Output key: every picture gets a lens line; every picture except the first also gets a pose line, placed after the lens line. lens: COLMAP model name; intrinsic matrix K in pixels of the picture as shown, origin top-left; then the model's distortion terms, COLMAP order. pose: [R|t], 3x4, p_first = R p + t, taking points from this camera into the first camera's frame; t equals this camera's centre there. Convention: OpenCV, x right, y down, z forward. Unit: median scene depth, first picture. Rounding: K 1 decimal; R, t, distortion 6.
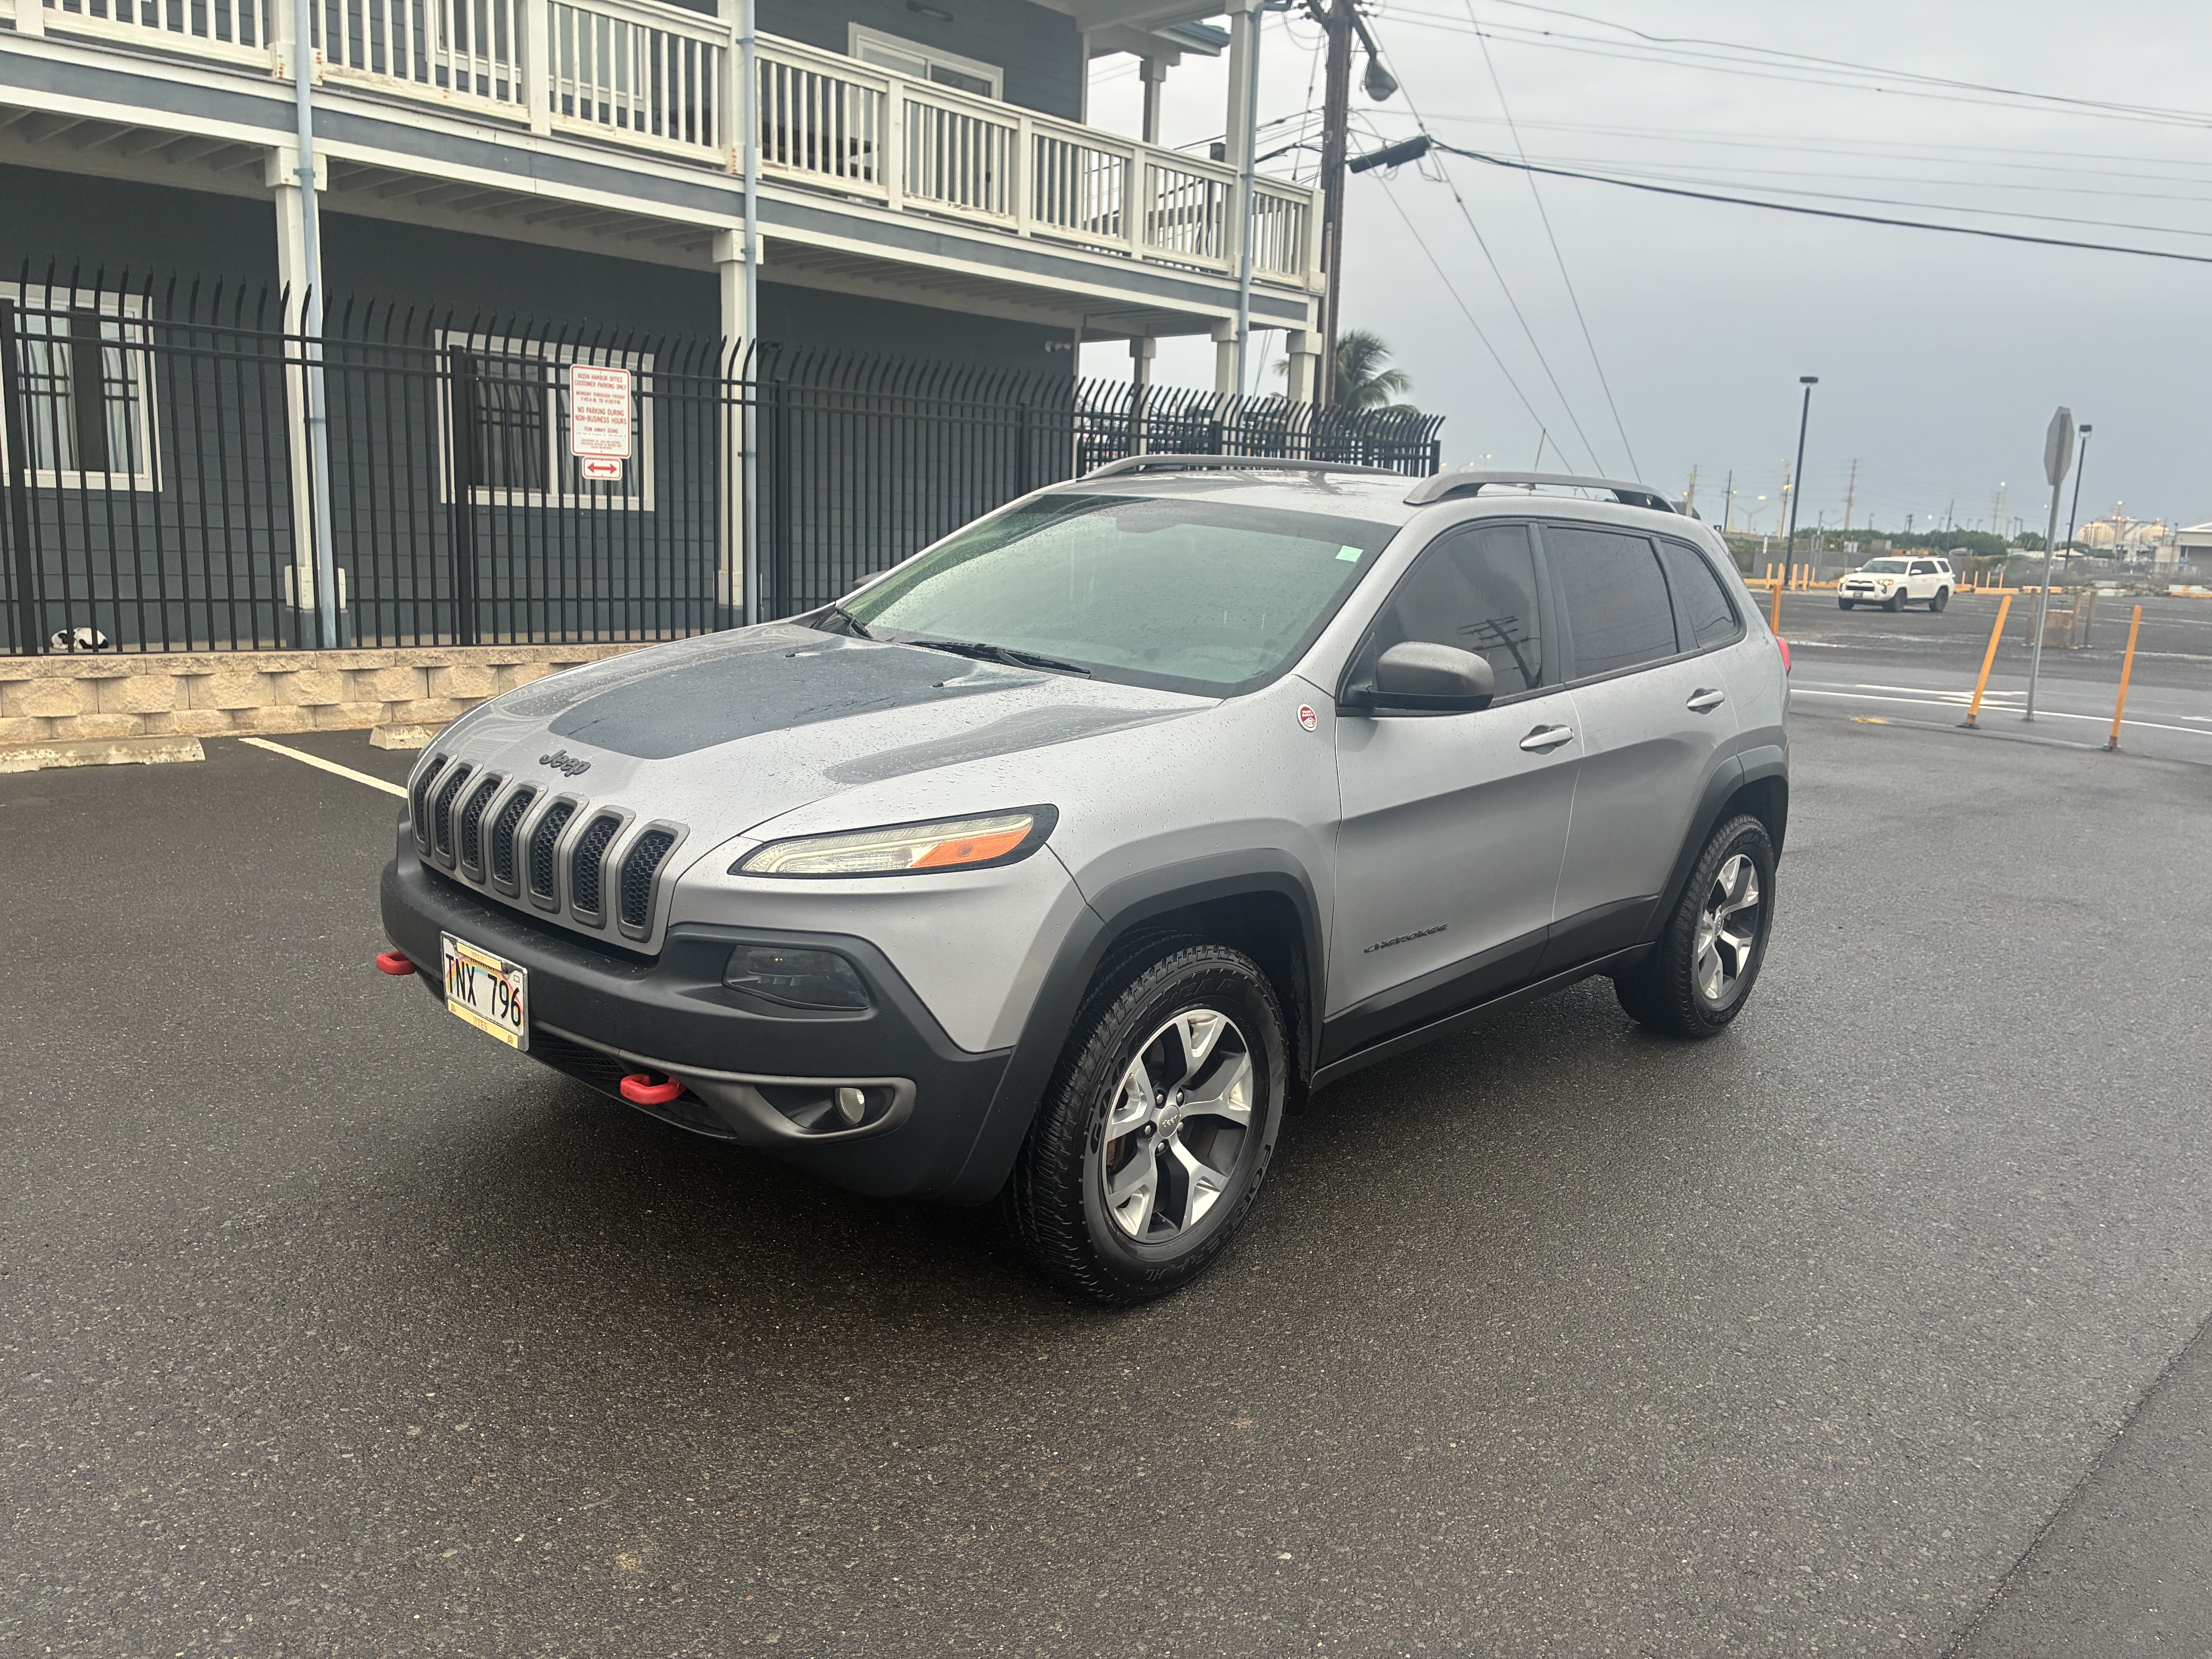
lens RADIAL K [[1720.6, 0, 1112.1], [0, 1720.6, 829.5], [0, 0, 1]] dist [0.023649, -0.003464]
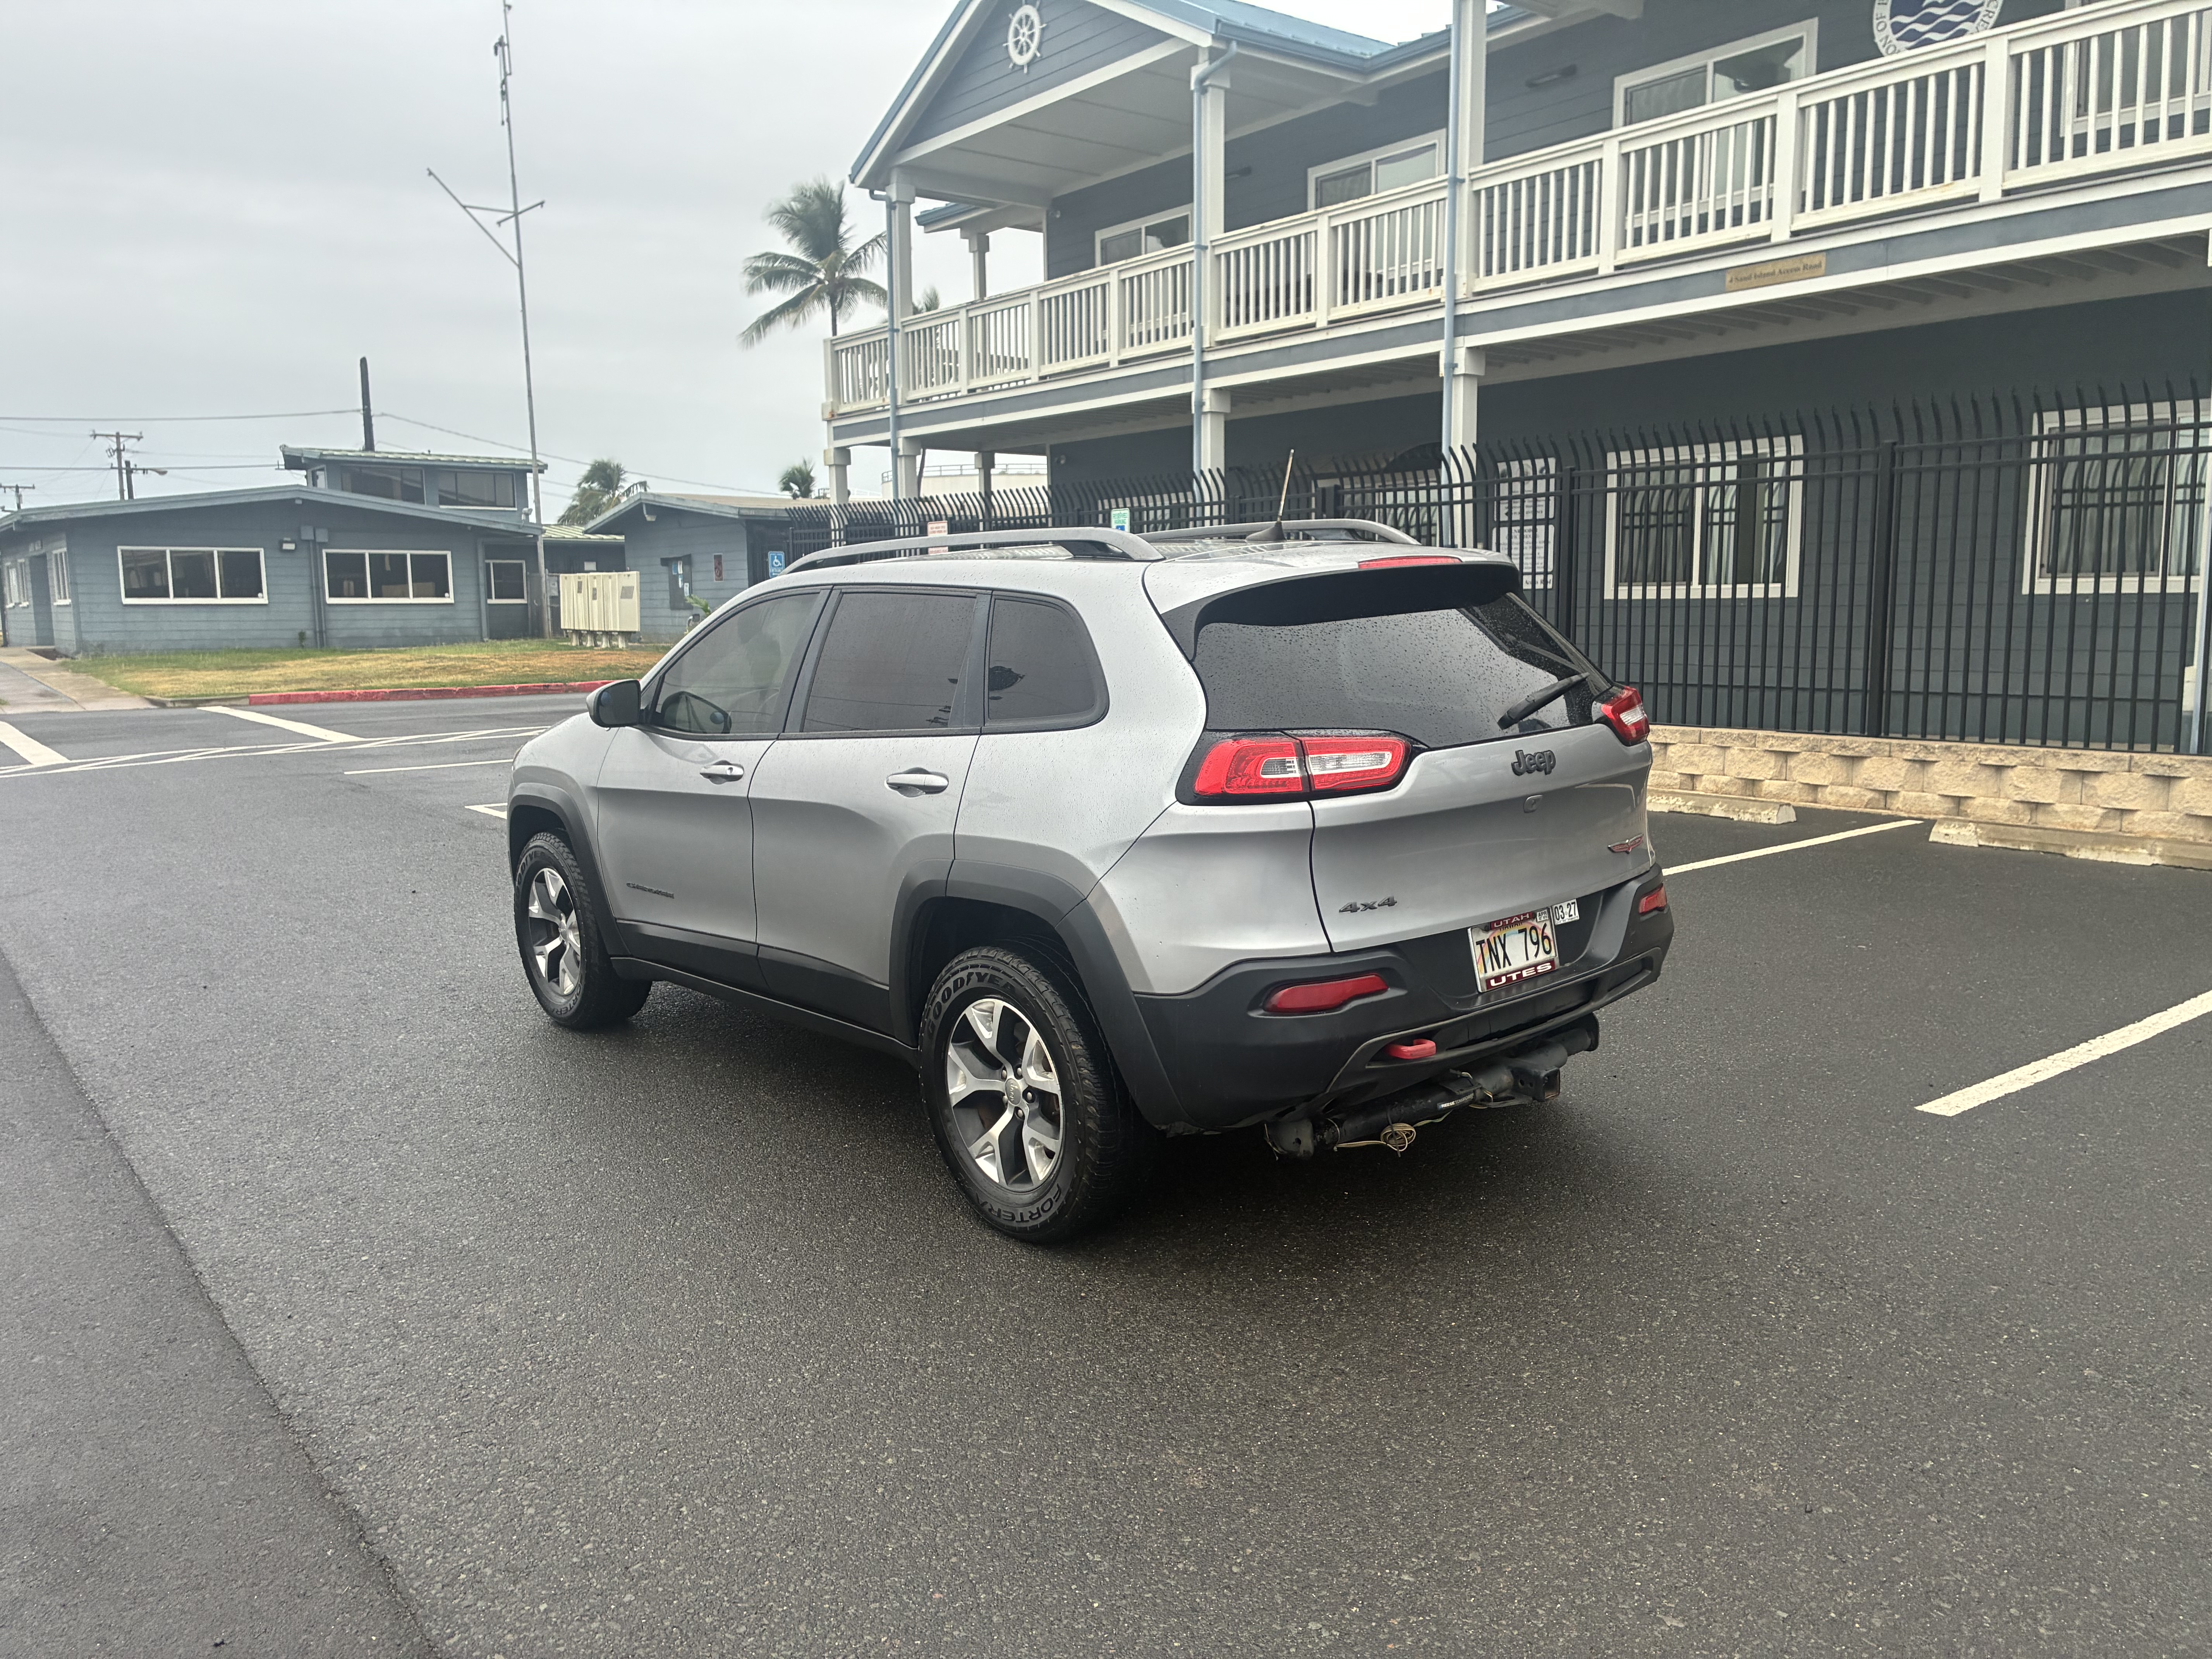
lens RADIAL K [[1720.6, 0, 1112.1], [0, 1720.6, 829.5], [0, 0, 1]] dist [0.023649, -0.003464]
pose [[-0.128441, 0.095141, -0.987143, 0.710519], [-0.168140, 0.978888, 0.116223, -0.100459], [0.977360, 0.180906, -0.109732, 0.719312]]
